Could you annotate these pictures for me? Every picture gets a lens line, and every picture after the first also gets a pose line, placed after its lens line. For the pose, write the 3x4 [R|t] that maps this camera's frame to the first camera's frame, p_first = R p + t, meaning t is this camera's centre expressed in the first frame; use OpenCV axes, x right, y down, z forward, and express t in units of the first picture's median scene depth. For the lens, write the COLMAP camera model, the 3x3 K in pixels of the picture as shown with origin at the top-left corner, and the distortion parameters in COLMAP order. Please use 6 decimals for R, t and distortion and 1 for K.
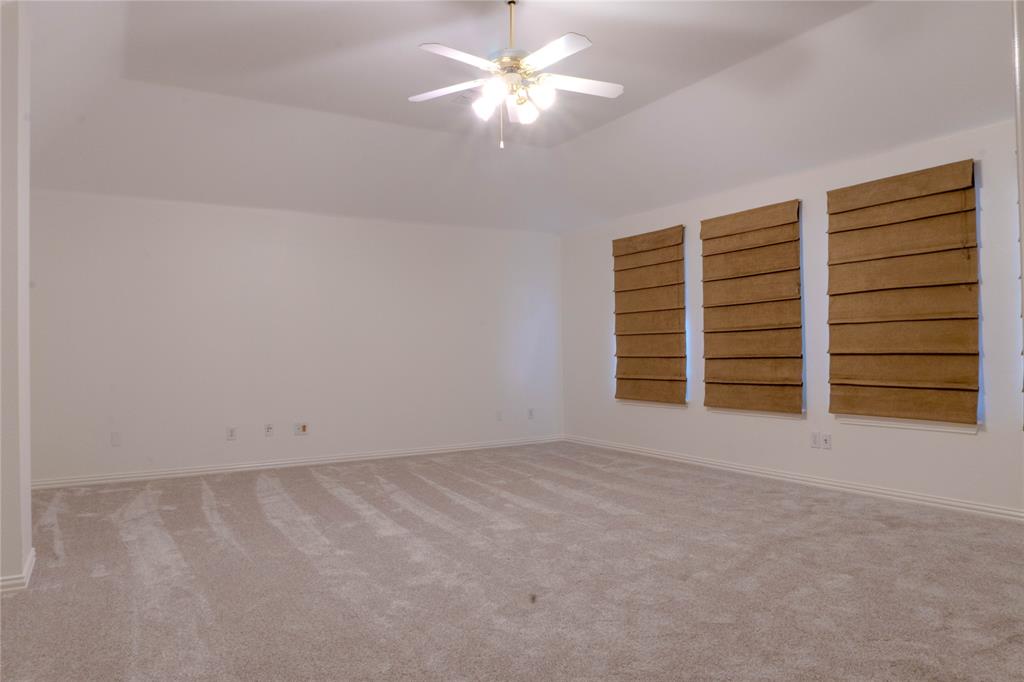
lens RADIAL K [[712.9, 0, 512.0], [0, 712.9, 341.0], [0, 0, 1]] dist [-0.001297, 0.001004]
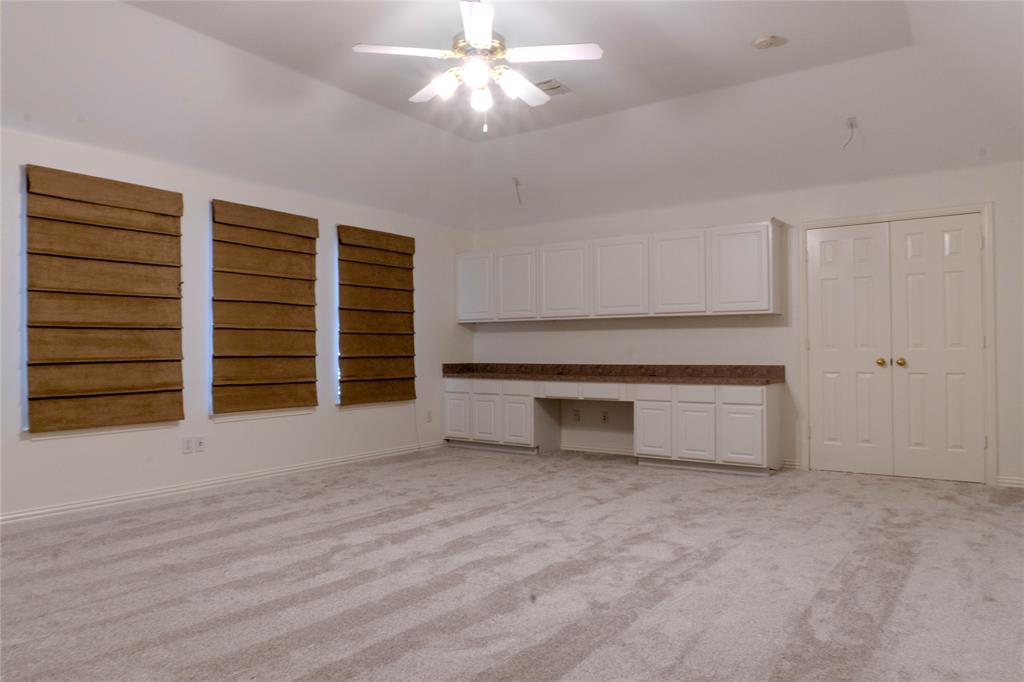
lens RADIAL K [[712.9, 0, 512.0], [0, 712.9, 341.0], [0, 0, 1]] dist [-0.001297, 0.001004]
pose [[-0.417038, 0.029494, 0.908410, -0.646111], [-0.005327, 0.999377, -0.034893, 0.028261], [-0.908874, -0.019391, -0.416621, 1.005884]]
